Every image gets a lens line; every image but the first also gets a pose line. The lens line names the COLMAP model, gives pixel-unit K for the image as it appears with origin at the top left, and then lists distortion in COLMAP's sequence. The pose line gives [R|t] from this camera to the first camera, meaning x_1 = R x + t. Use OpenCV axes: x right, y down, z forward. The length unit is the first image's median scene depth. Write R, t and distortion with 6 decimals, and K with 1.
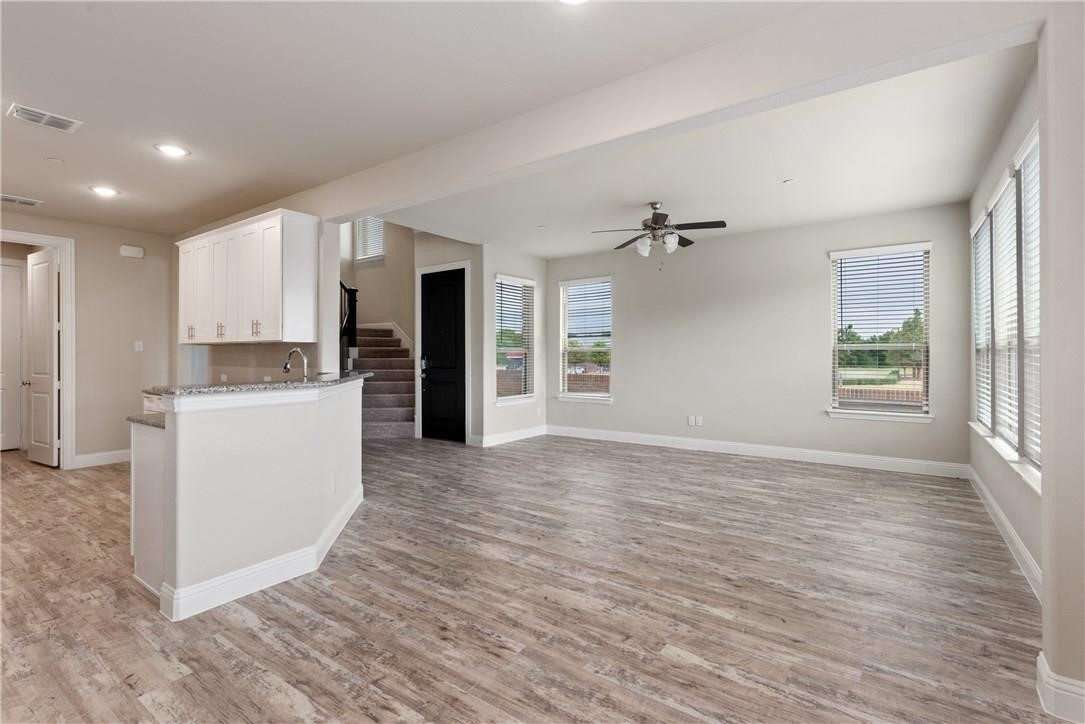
lens RADIAL K [[501.2, 0, 542.2], [0, 501.2, 347.7], [0, 0, 1]] dist [0.002572, 0.000696]
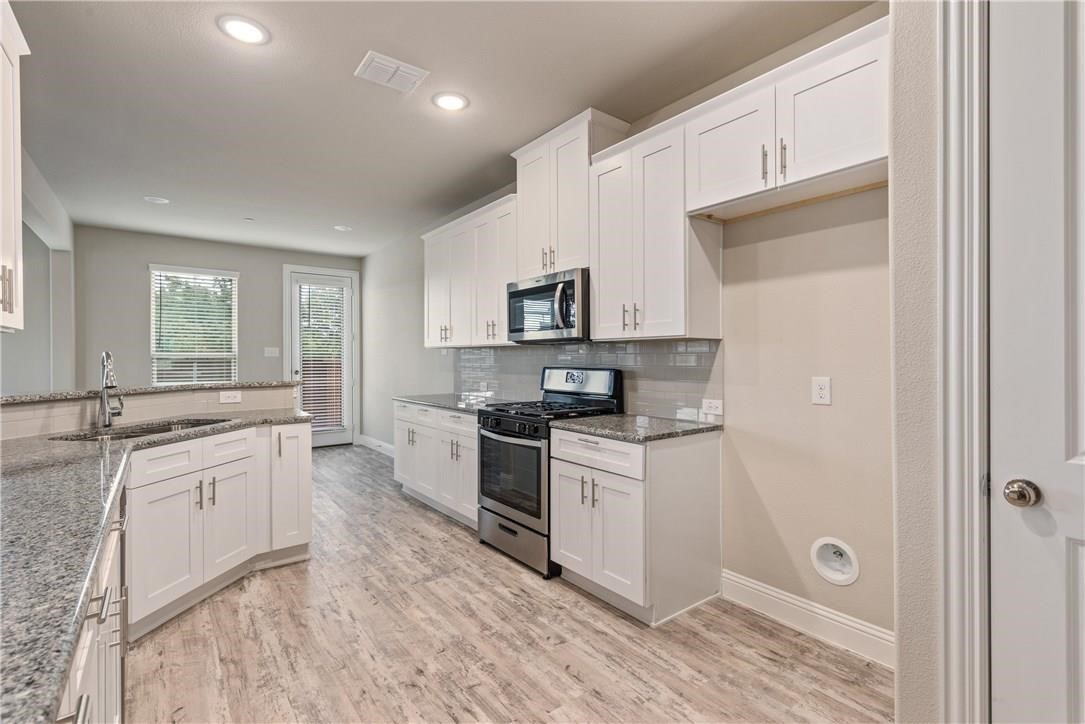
lens RADIAL K [[495.2, 0, 543.6], [0, 495.2, 359.1], [0, 0, 1]] dist [0.002108, 0.000106]
pose [[-0.957414, 0.008287, 0.288601, -1.420198], [0.005929, 0.999942, -0.009043, 0.023921], [-0.288659, -0.006946, -0.957407, 1.660690]]
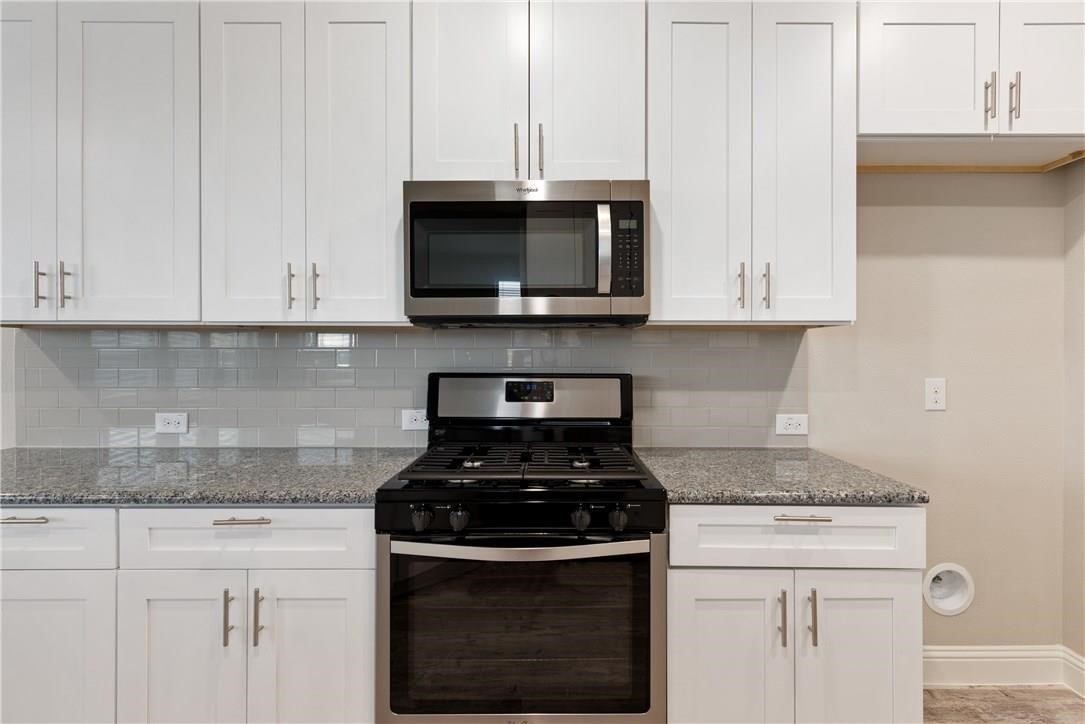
lens RADIAL K [[495.2, 0, 543.6], [0, 495.2, 359.1], [0, 0, 1]] dist [0.002108, 0.000106]
pose [[-0.814726, 0.007520, -0.579798, -0.869518], [0.011538, 0.999928, -0.003243, 0.018619], [0.579732, -0.009332, -0.814754, 1.100317]]
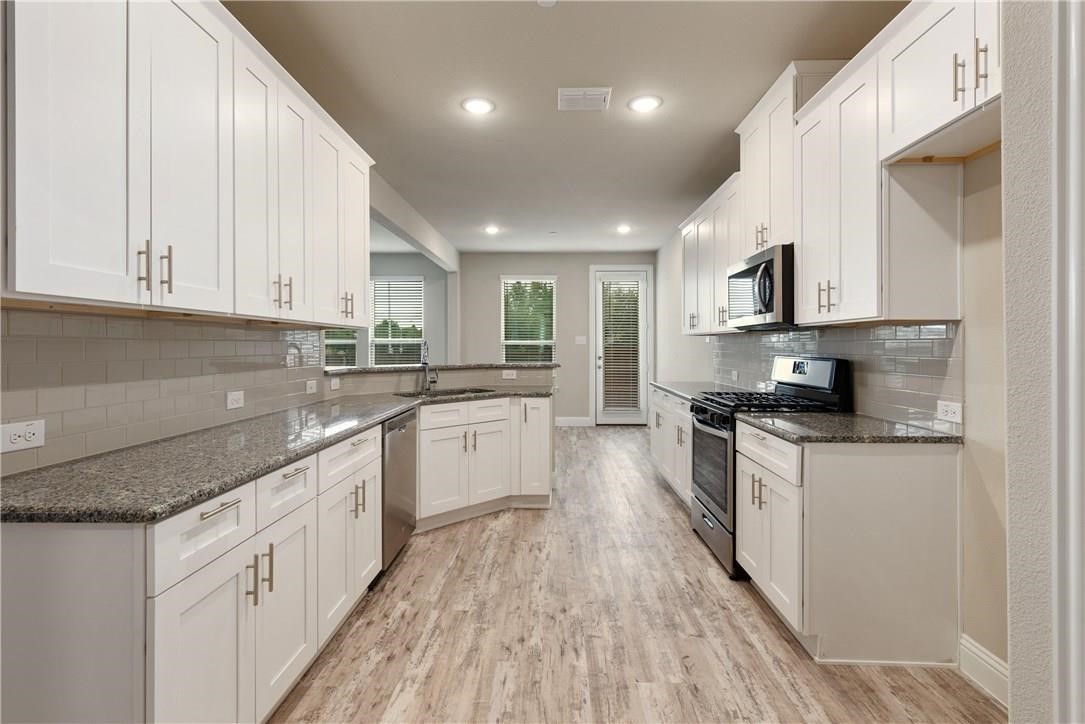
lens RADIAL K [[501.2, 0, 542.2], [0, 501.2, 347.7], [0, 0, 1]] dist [0.002572, 0.000696]
pose [[-0.558939, 0.004011, 0.829199, -1.684615], [-0.005174, 0.999952, -0.008324, 0.026708], [-0.829193, -0.008943, -0.558891, 1.554073]]
